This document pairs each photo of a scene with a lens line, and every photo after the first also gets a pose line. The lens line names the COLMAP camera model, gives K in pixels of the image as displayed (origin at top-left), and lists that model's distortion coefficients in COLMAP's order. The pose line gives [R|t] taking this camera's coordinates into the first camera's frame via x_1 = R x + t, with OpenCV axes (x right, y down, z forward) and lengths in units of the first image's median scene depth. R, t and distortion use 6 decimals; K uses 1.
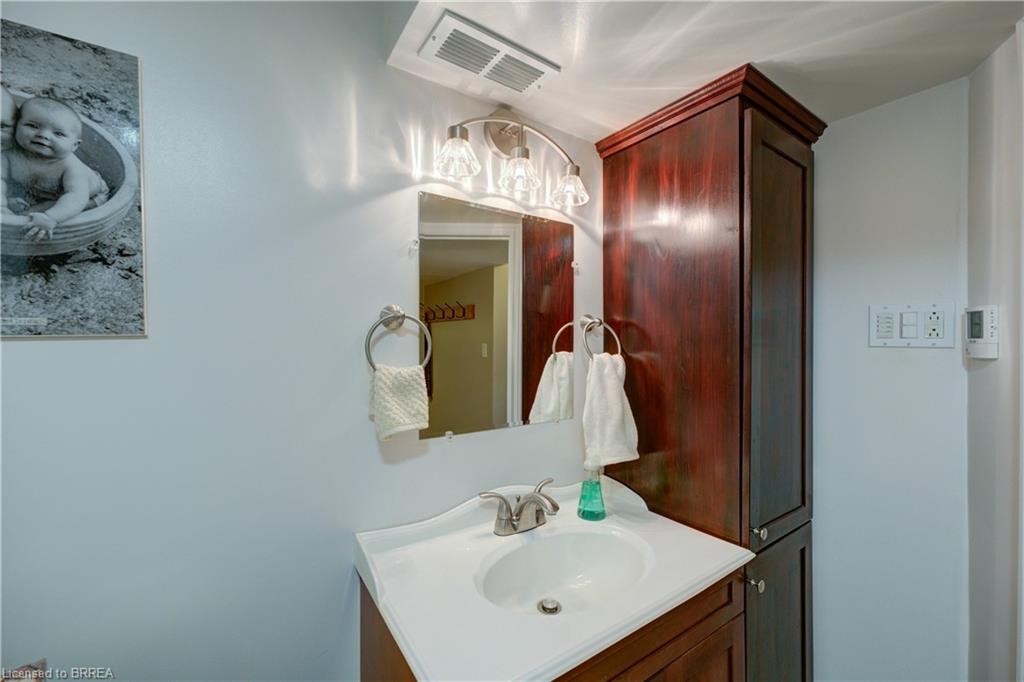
lens RADIAL K [[406.9, 0, 512.4], [0, 406.9, 346.8], [0, 0, 1]] dist [-0.002156, -0.000142]
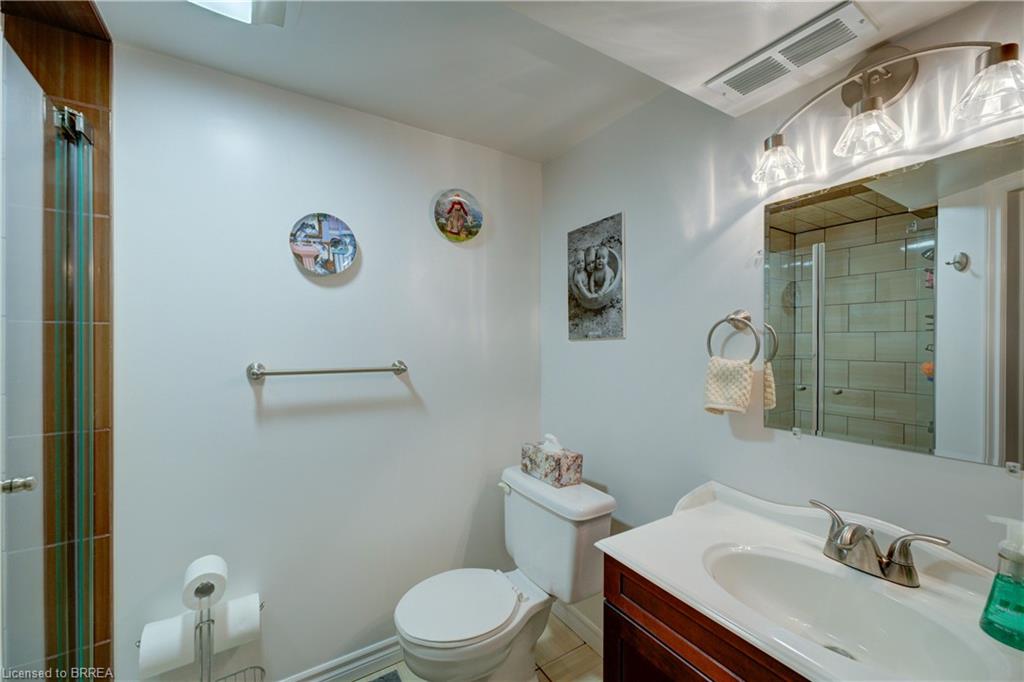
lens RADIAL K [[406.9, 0, 512.7], [0, 406.9, 341.4], [0, 0, 1]] dist [-0.002156, -0.000142]
pose [[-0.046696, -0.001179, -0.998908, 1.337770], [-0.004847, 0.999988, -0.000954, -0.003649], [0.998897, 0.004797, -0.046701, 0.519438]]
